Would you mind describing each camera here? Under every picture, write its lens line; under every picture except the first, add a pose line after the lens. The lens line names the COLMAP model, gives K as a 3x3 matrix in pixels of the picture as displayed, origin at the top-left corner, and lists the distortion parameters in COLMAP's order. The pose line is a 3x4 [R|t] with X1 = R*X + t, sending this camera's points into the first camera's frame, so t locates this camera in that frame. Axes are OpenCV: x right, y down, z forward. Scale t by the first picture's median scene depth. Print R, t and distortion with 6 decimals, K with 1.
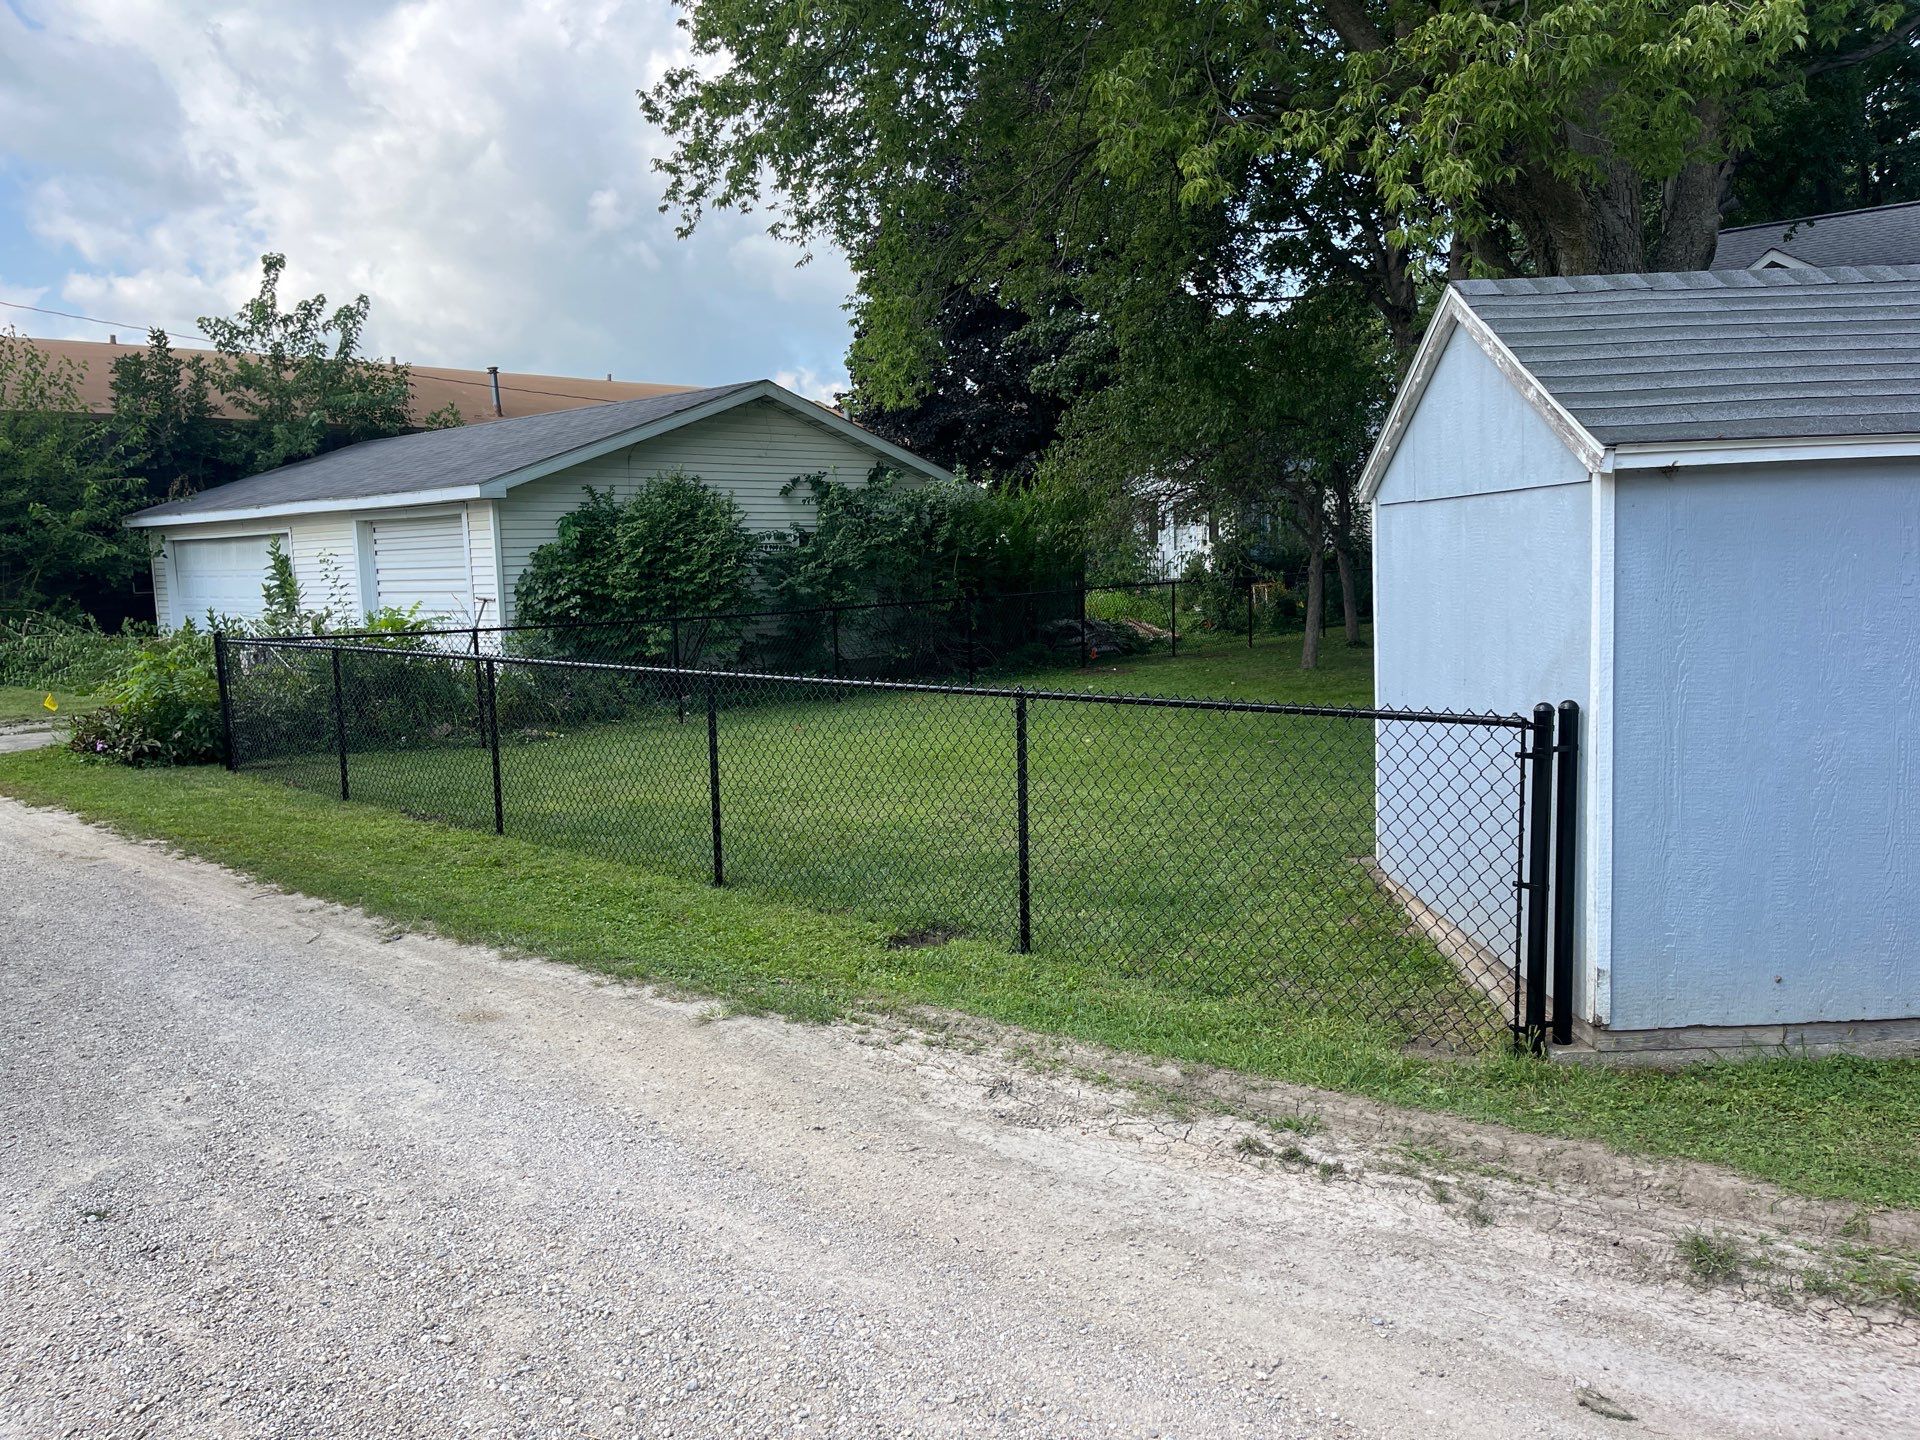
lens RADIAL K [[1439.4, 0, 956.3], [0, 1439.4, 716.8], [0, 0, 1]] dist [0.056217, -0.094058]
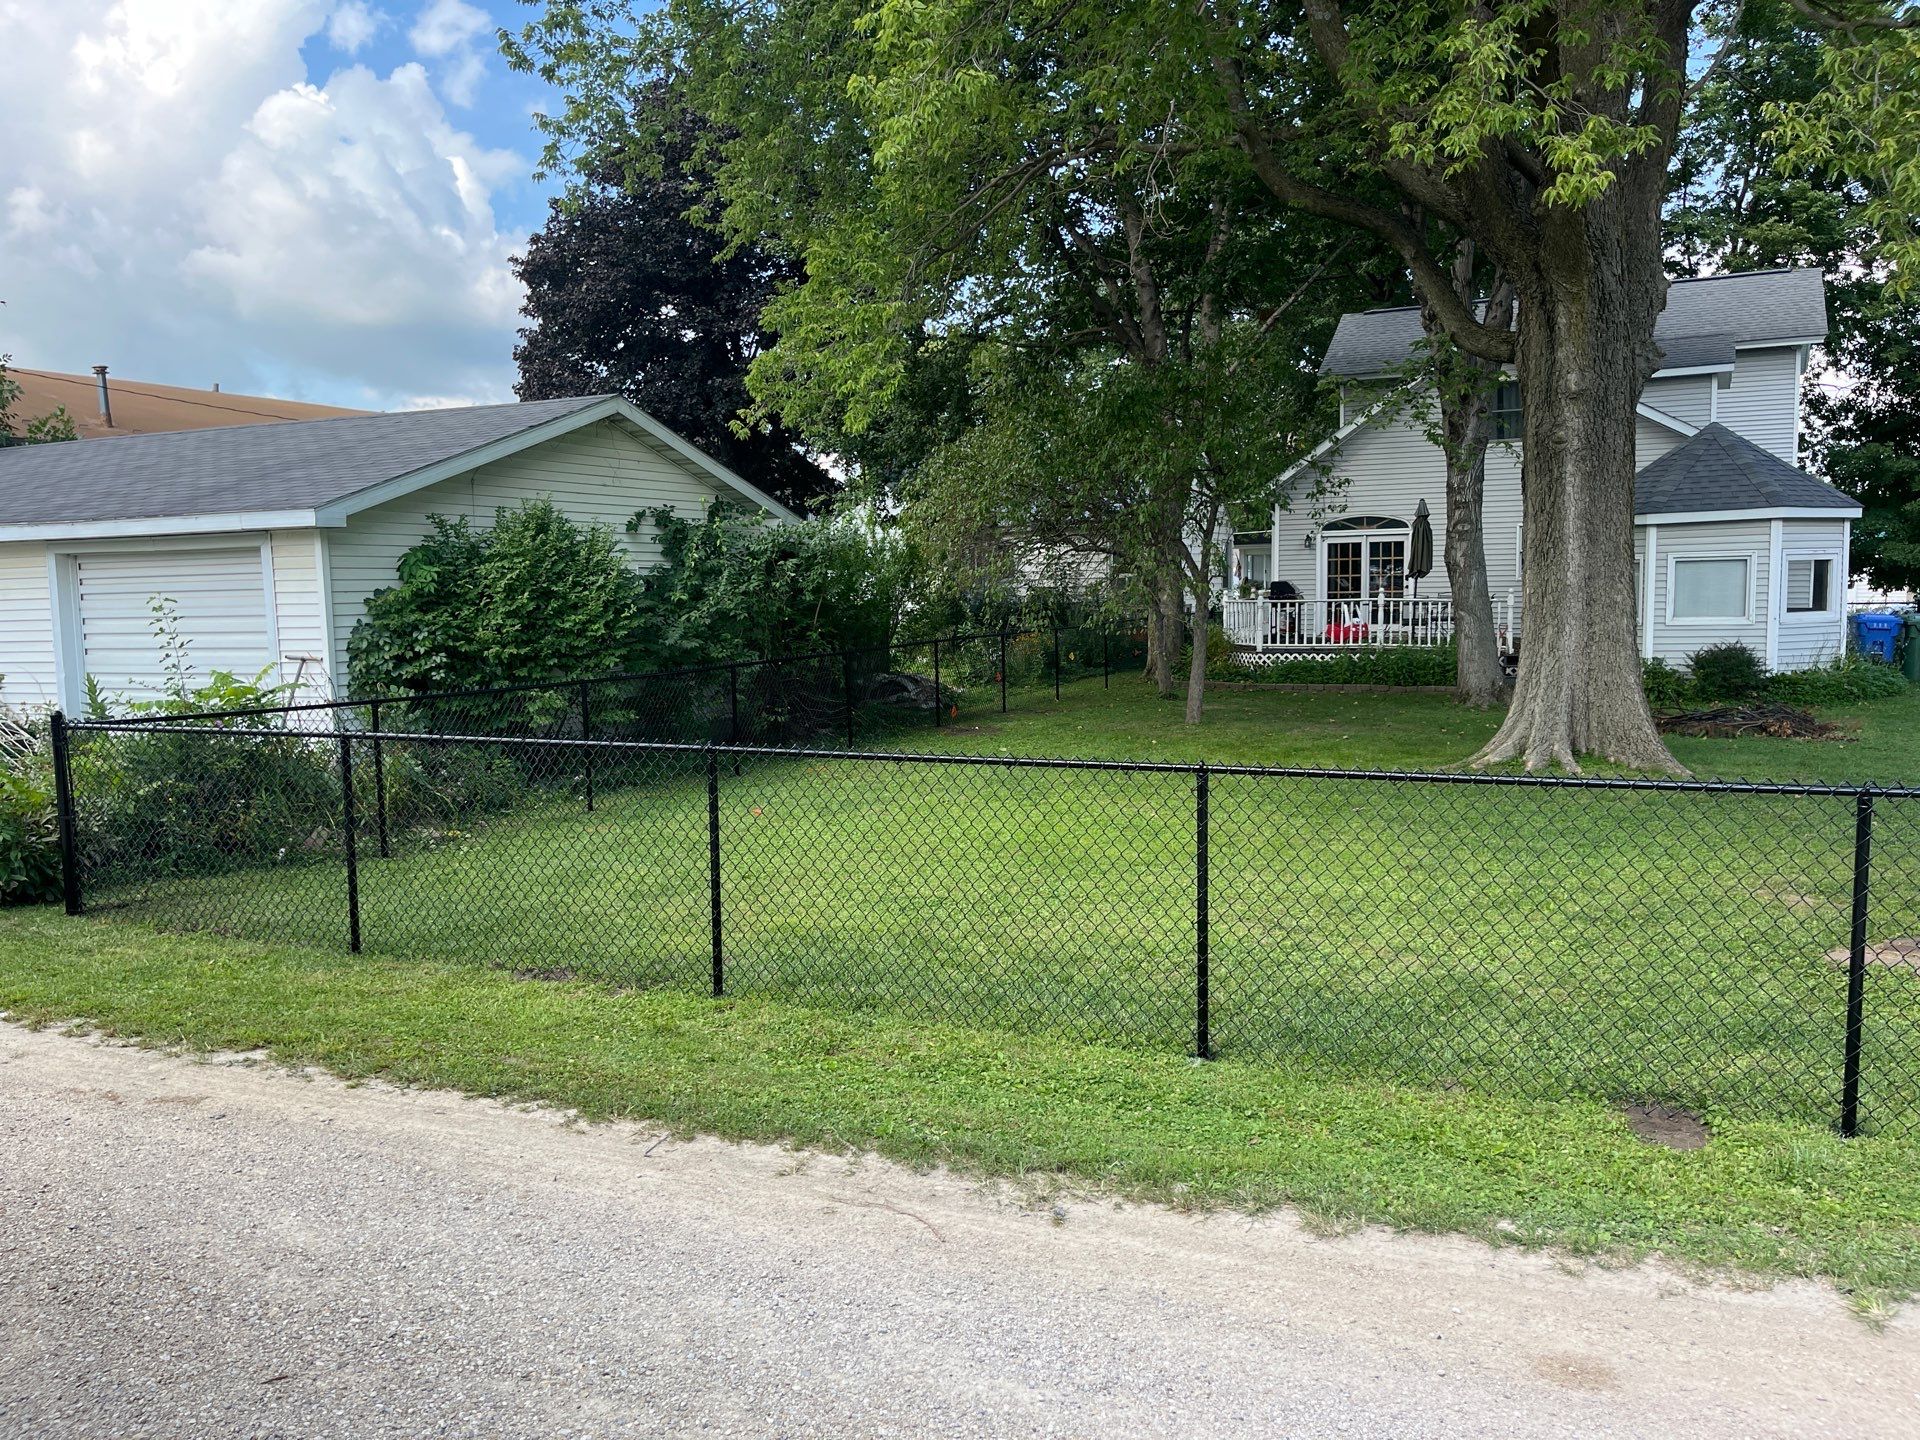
lens RADIAL K [[1439.4, 0, 966.1], [0, 1439.4, 724.9], [0, 0, 1]] dist [0.056217, -0.094058]
pose [[0.944673, -0.022579, 0.327236, -0.246895], [0.031456, 0.999266, -0.021859, -0.018499], [-0.326502, 0.030943, 0.944690, 0.162838]]
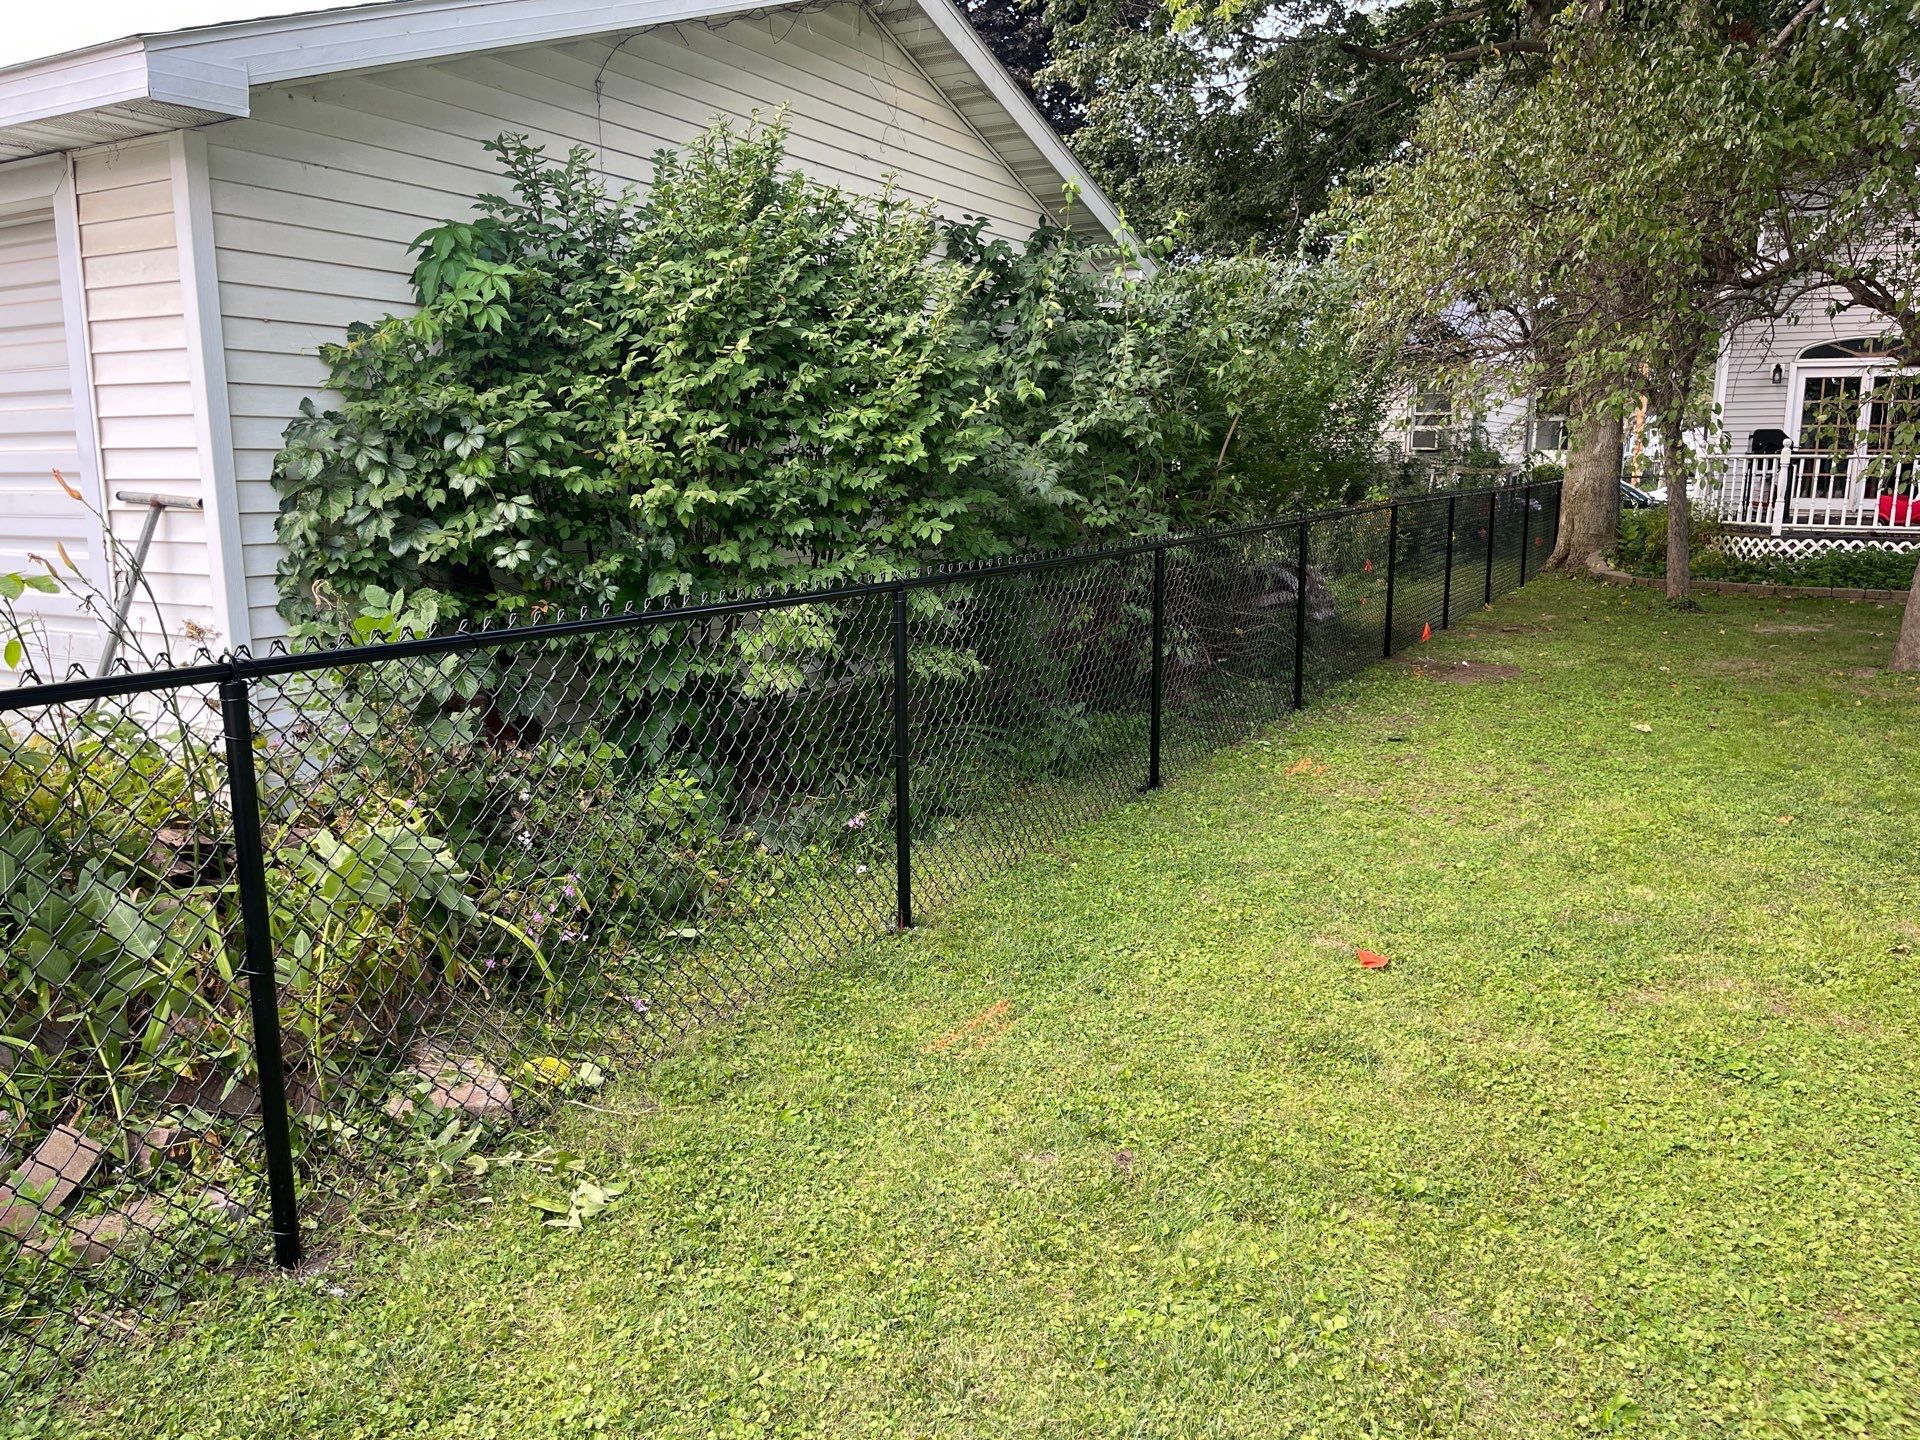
lens RADIAL K [[1439.4, 0, 963.2], [0, 1439.4, 716.4], [0, 0, 1]] dist [0.056217, -0.094058]
pose [[0.964558, -0.017795, 0.263270, -0.249382], [0.002286, 0.998250, 0.059099, -0.055750], [-0.263861, -0.056403, 0.962910, 0.682731]]
